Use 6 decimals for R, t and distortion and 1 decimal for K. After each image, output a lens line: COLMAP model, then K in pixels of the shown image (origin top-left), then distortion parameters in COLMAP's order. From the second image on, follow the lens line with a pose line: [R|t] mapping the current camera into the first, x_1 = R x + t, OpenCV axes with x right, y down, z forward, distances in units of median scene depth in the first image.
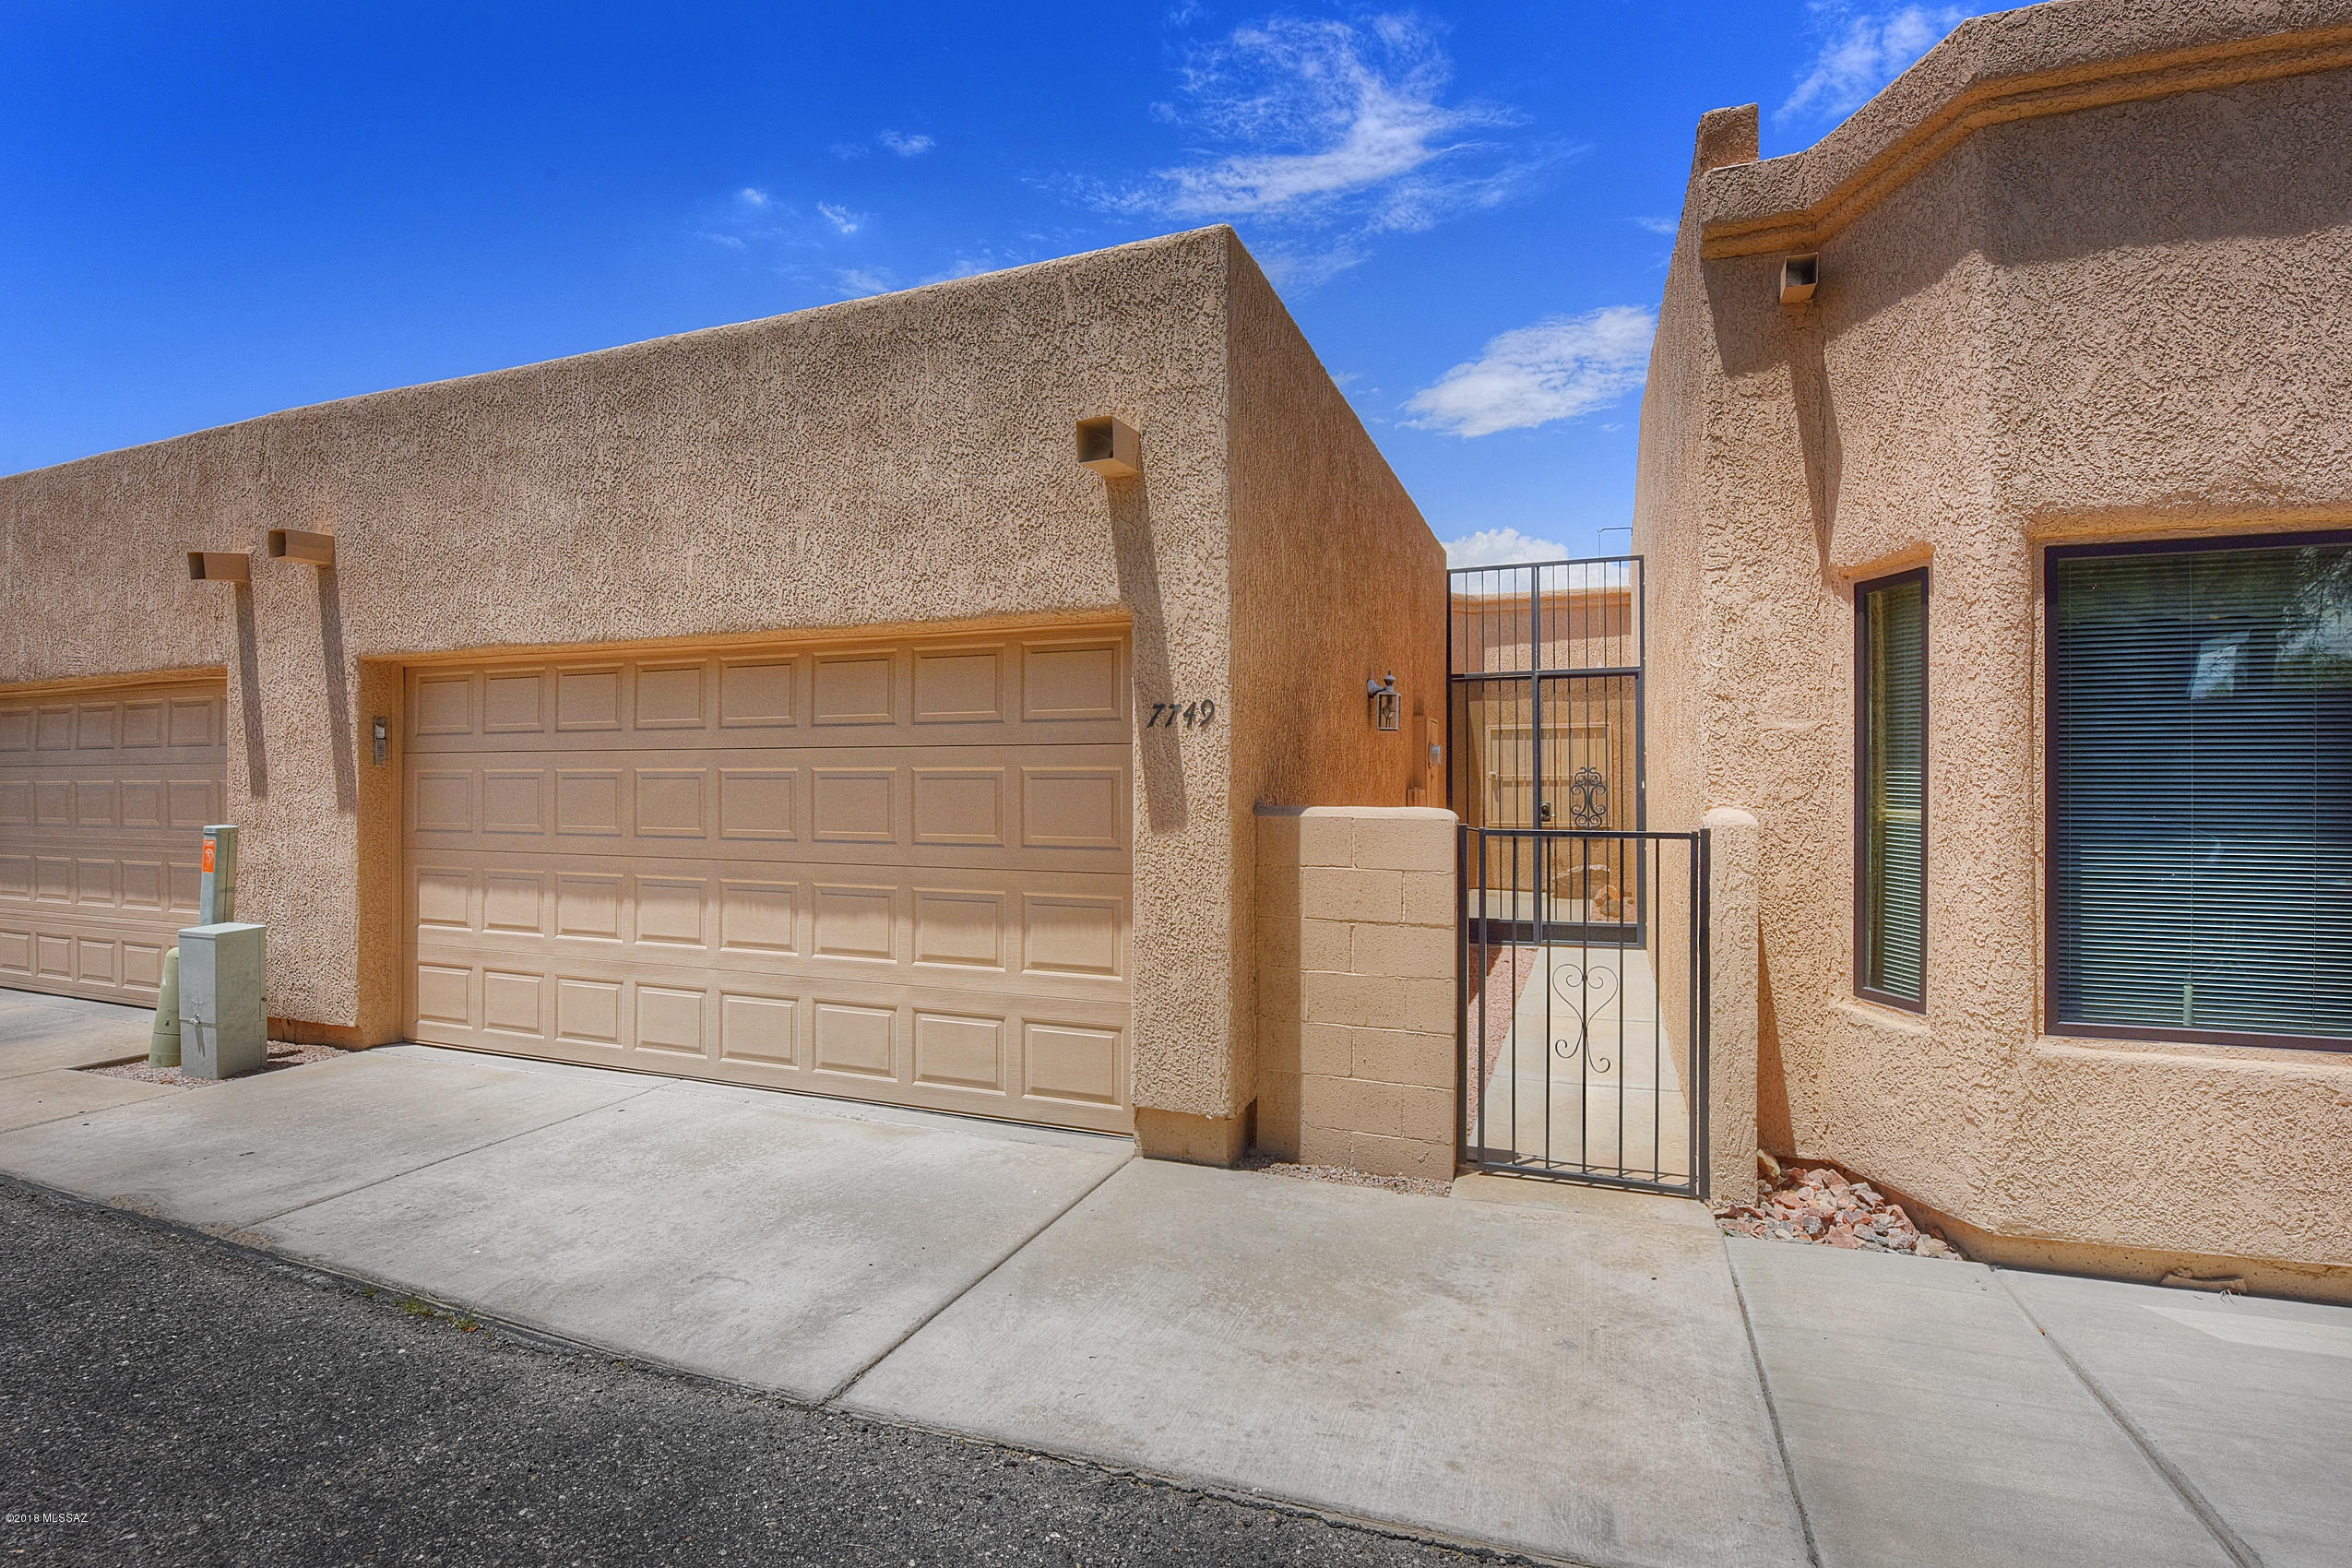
lens RADIAL K [[1110.7, 0, 1176.0], [0, 1110.7, 784.0], [0, 0, 1]] dist [-0.027812, -0.000578]
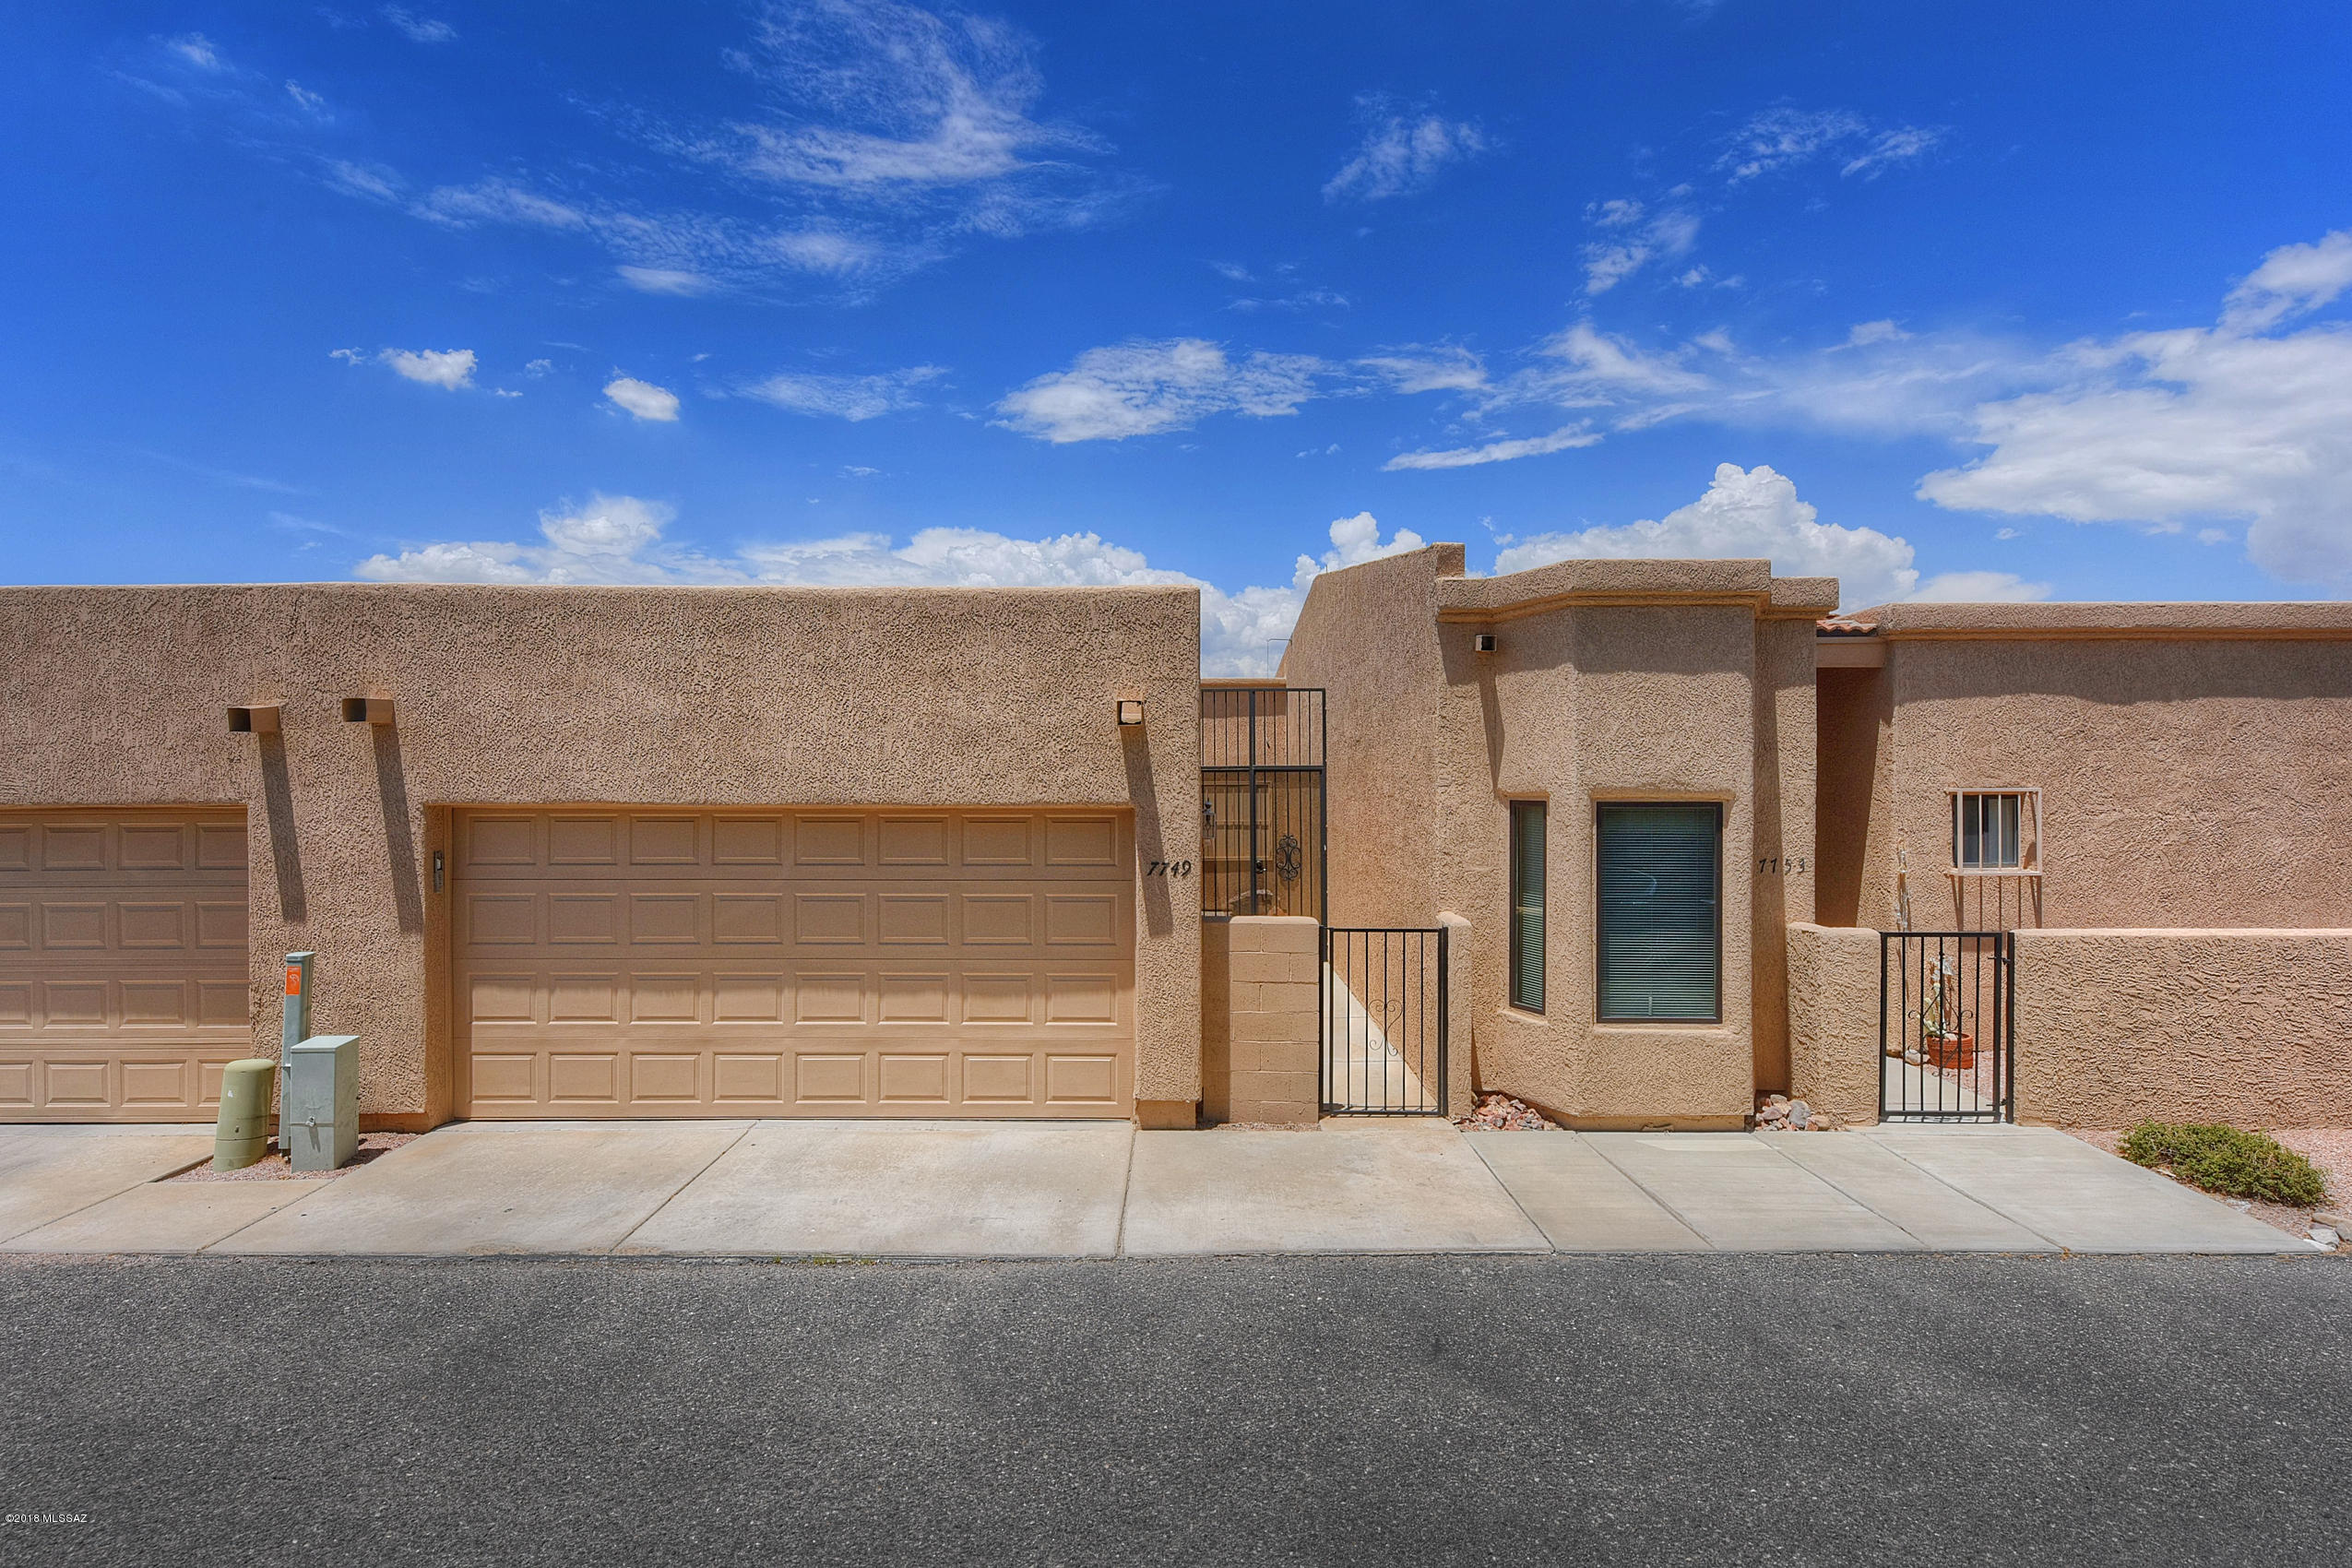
lens RADIAL K [[1066.3, 0, 1162.2], [0, 1066.3, 794.6], [0, 0, 1]] dist [-0.002360, -0.009859]
pose [[0.941336, -0.012214, 0.337249, -0.547536], [0.007862, 0.999867, 0.014267, -0.196502], [-0.337378, -0.010779, 0.941308, -0.530219]]
